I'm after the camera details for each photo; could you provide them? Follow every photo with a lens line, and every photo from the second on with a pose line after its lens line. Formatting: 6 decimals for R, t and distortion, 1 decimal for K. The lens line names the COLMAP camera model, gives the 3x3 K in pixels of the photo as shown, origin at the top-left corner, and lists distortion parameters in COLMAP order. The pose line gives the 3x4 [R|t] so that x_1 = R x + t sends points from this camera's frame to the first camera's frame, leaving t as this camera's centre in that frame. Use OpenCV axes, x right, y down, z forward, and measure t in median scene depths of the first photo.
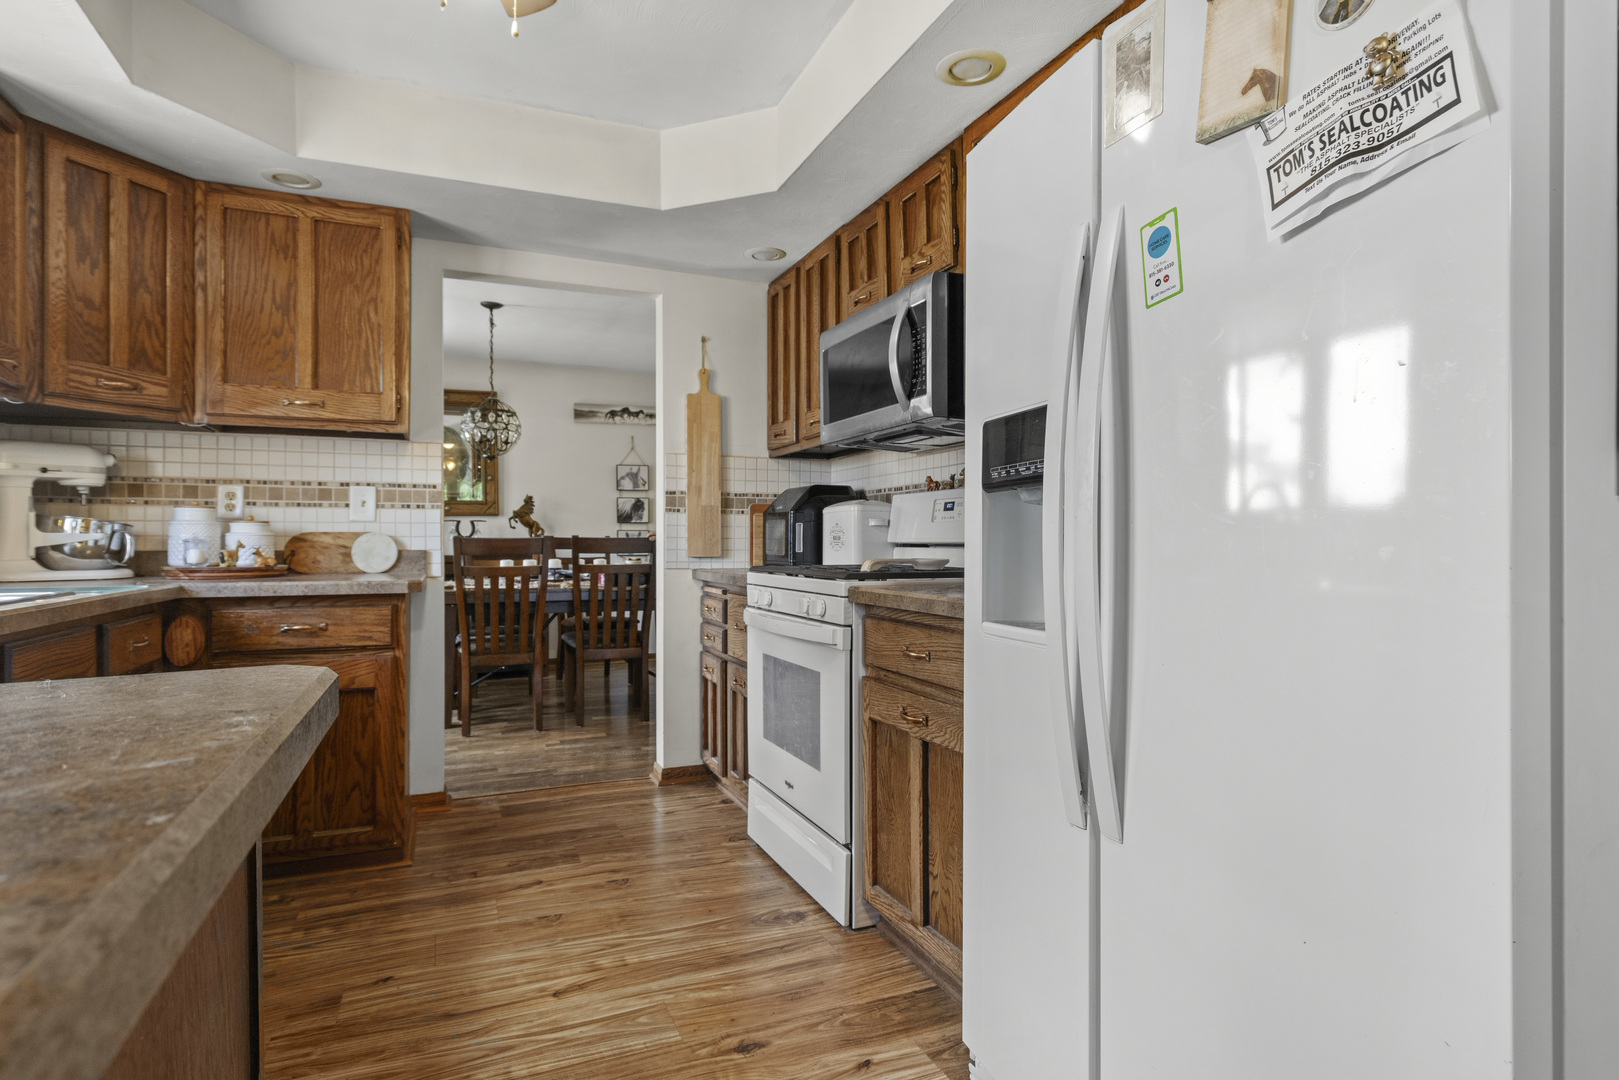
lens RADIAL K [[858.9, 0, 805.5], [0, 858.9, 543.0], [0, 0, 1]] dist [0.003452, -0.000372]
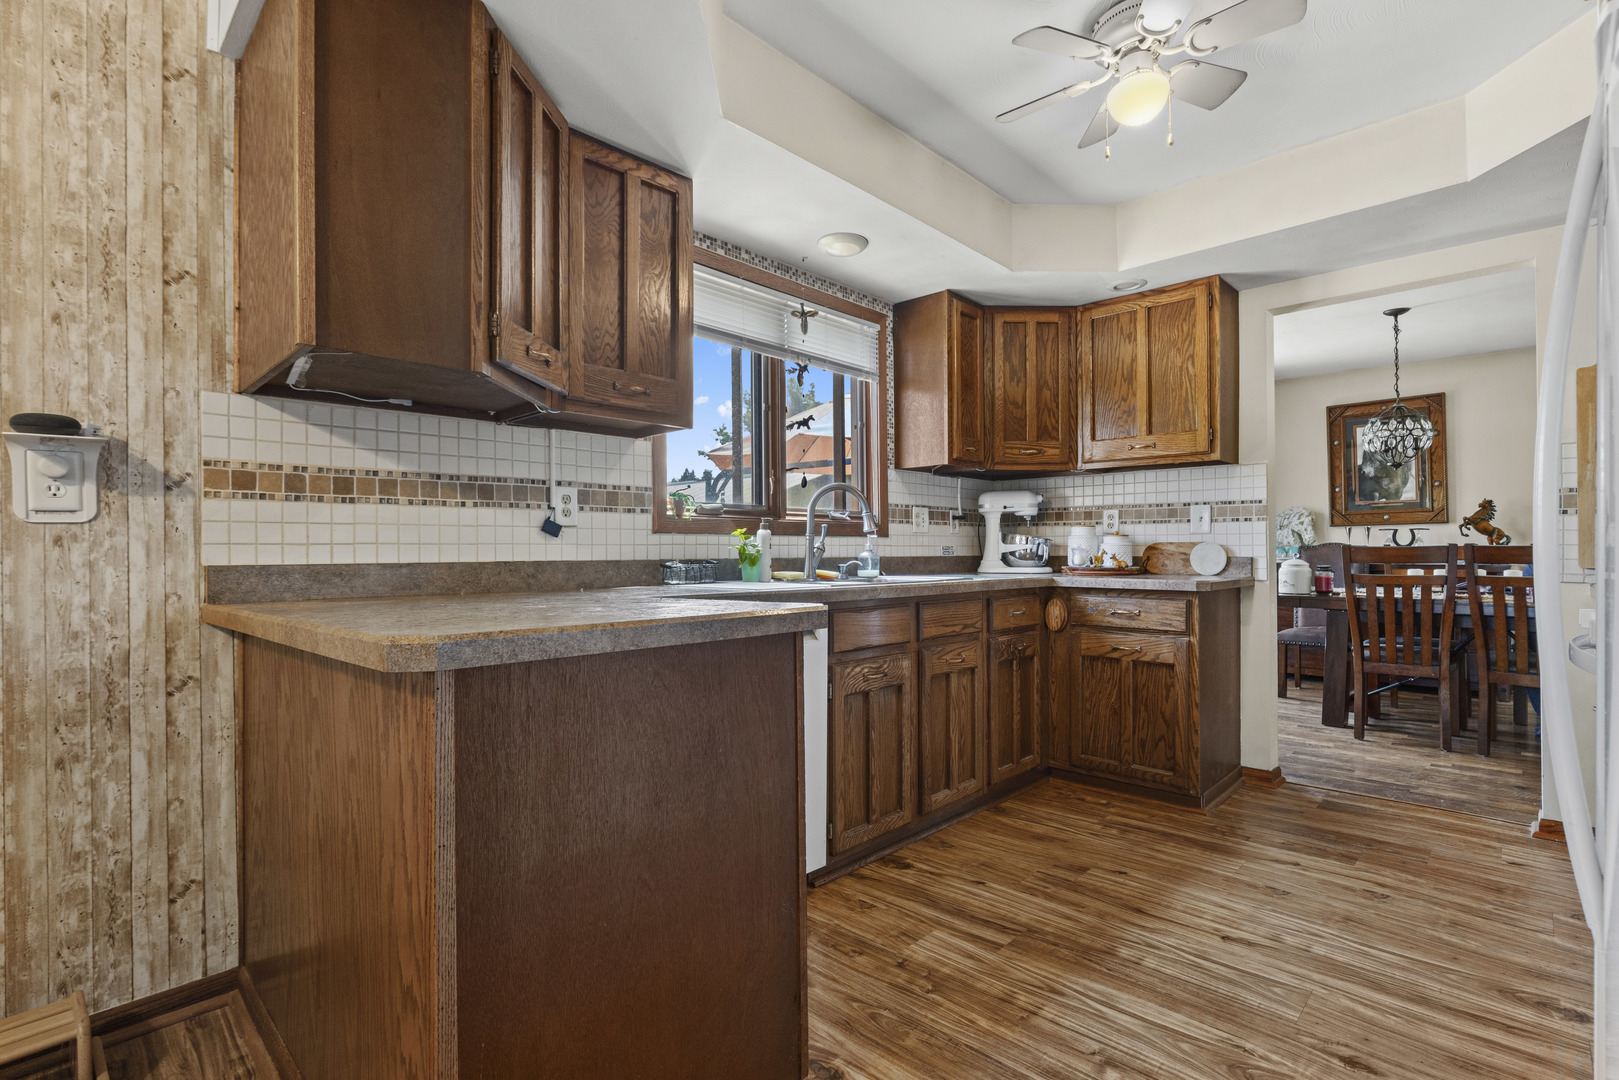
lens RADIAL K [[759.5, 0, 804.4], [0, 759.5, 549.2], [0, 0, 1]] dist [-0.001540, 0.000593]
pose [[0.395655, -0.001602, -0.918398, 0.304875], [-0.002093, 0.999994, -0.002646, 0.002068], [0.918397, 0.002969, 0.395649, 0.049521]]
